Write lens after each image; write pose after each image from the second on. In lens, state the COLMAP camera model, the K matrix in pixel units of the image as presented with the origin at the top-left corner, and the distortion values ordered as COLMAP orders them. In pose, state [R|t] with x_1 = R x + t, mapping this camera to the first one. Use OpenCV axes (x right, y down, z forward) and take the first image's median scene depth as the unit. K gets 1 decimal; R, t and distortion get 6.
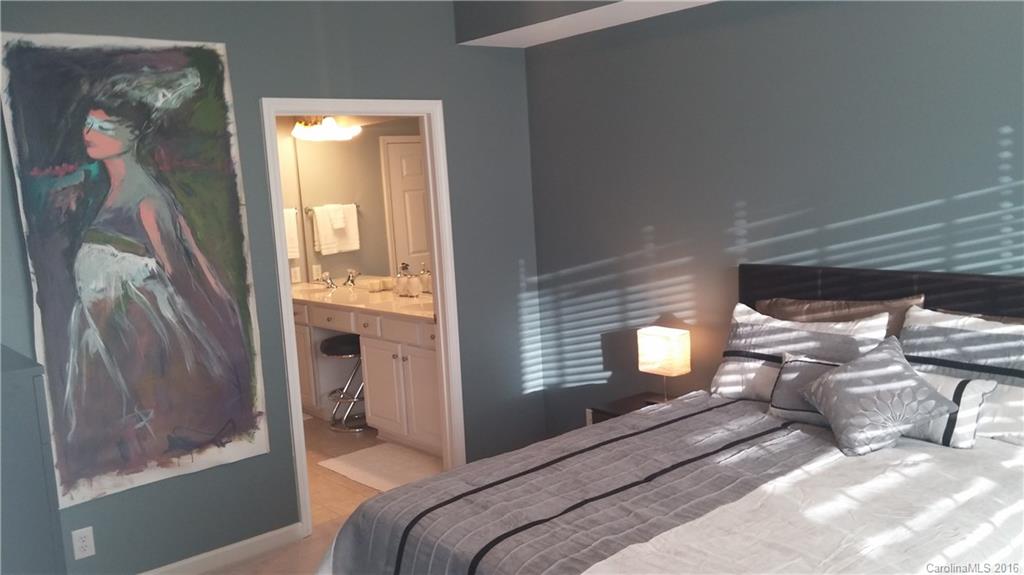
lens RADIAL K [[892.6, 0, 520.0], [0, 892.6, 288.1], [0, 0, 1]] dist [0.085009, -0.103817]
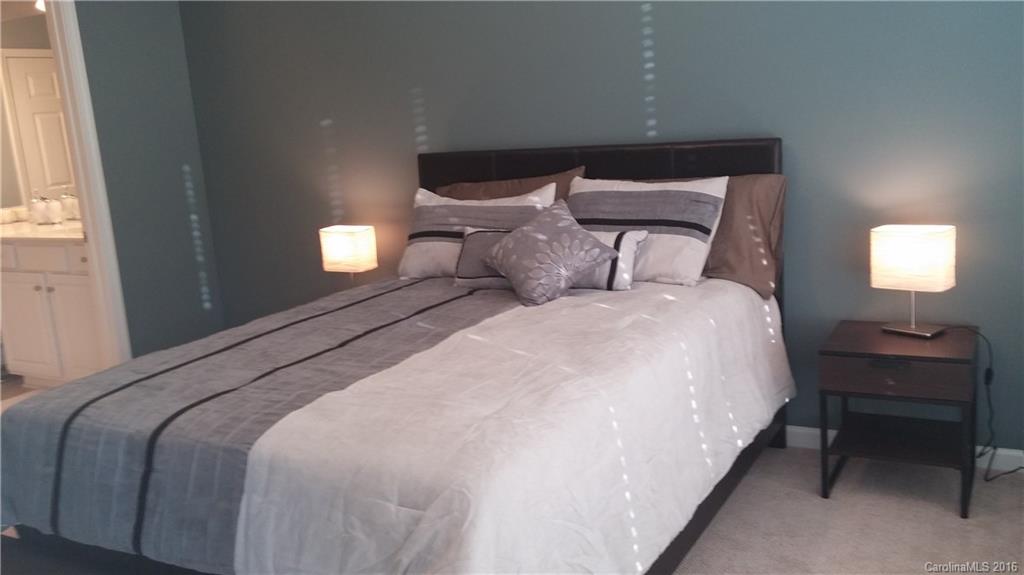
lens RADIAL K [[892.6, 0, 520.0], [0, 892.6, 288.1], [0, 0, 1]] dist [0.085009, -0.103817]
pose [[0.936620, -0.073435, 0.342565, -0.004299], [0.058337, 0.996825, 0.054185, 0.104894], [-0.345457, -0.030766, 0.937930, 0.018003]]
